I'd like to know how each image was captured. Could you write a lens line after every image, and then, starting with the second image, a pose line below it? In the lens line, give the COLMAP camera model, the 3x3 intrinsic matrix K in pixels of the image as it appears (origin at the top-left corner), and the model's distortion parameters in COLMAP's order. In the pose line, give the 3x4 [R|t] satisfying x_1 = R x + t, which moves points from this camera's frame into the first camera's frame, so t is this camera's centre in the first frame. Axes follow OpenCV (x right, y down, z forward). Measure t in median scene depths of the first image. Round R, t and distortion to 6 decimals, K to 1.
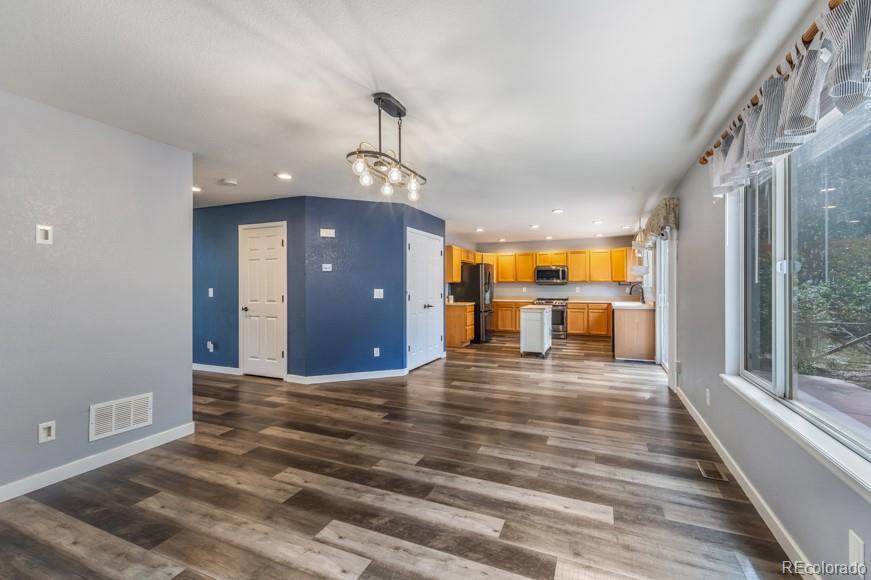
lens RADIAL K [[380.0, 0, 433.2], [0, 380.0, 287.1], [0, 0, 1]] dist [0.003993, -0.000533]
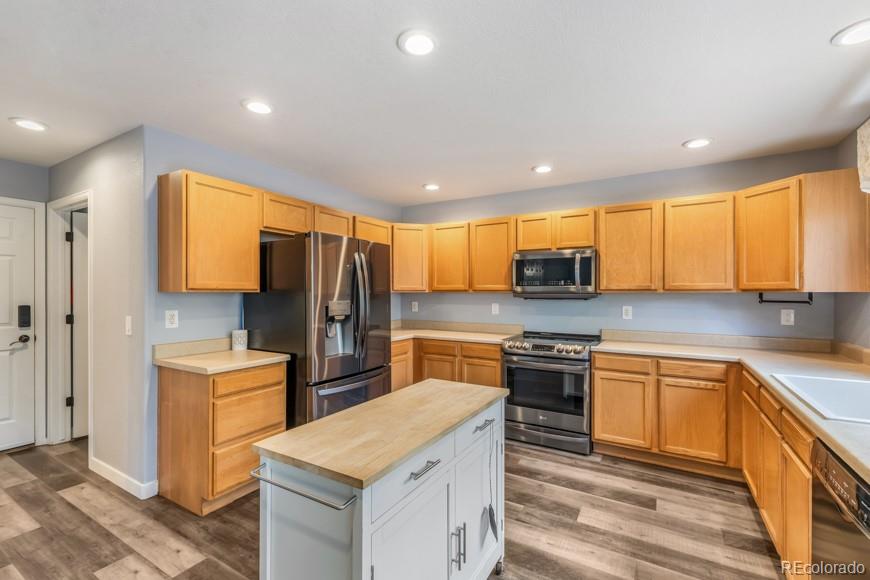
lens RADIAL K [[379.6, 0, 432.7], [0, 379.6, 295.7], [0, 0, 1]] dist [0.003993, -0.000533]
pose [[0.992881, 0.005524, -0.118986, 0.726123], [-0.004952, 0.999975, 0.005109, -0.032107], [0.119012, -0.004484, 0.992883, 1.874643]]
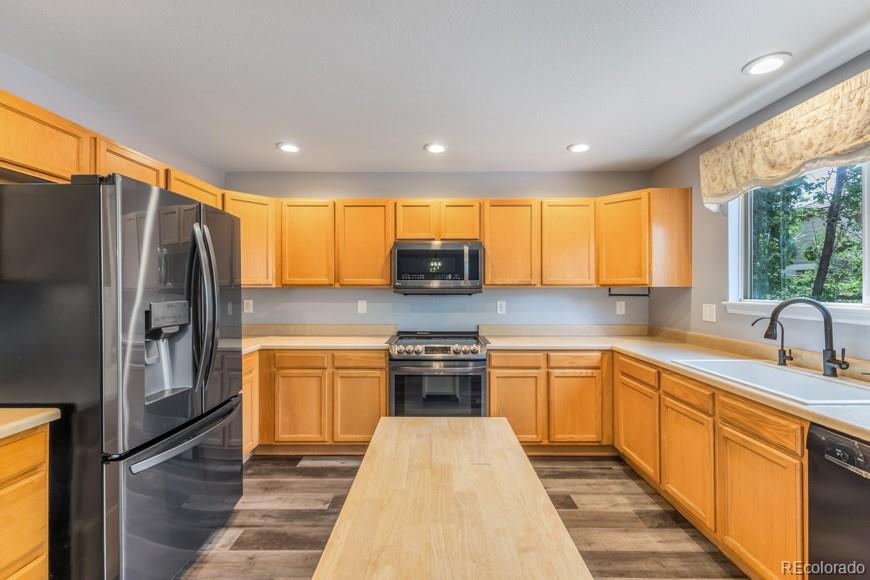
lens RADIAL K [[379.6, 0, 437.3], [0, 379.6, 287.1], [0, 0, 1]] dist [0.003993, -0.000533]
pose [[0.913210, 0.004755, 0.407462, 0.521228], [-0.001989, 0.999972, -0.007211, -0.031092], [-0.407485, 0.005775, 0.913194, 2.108764]]
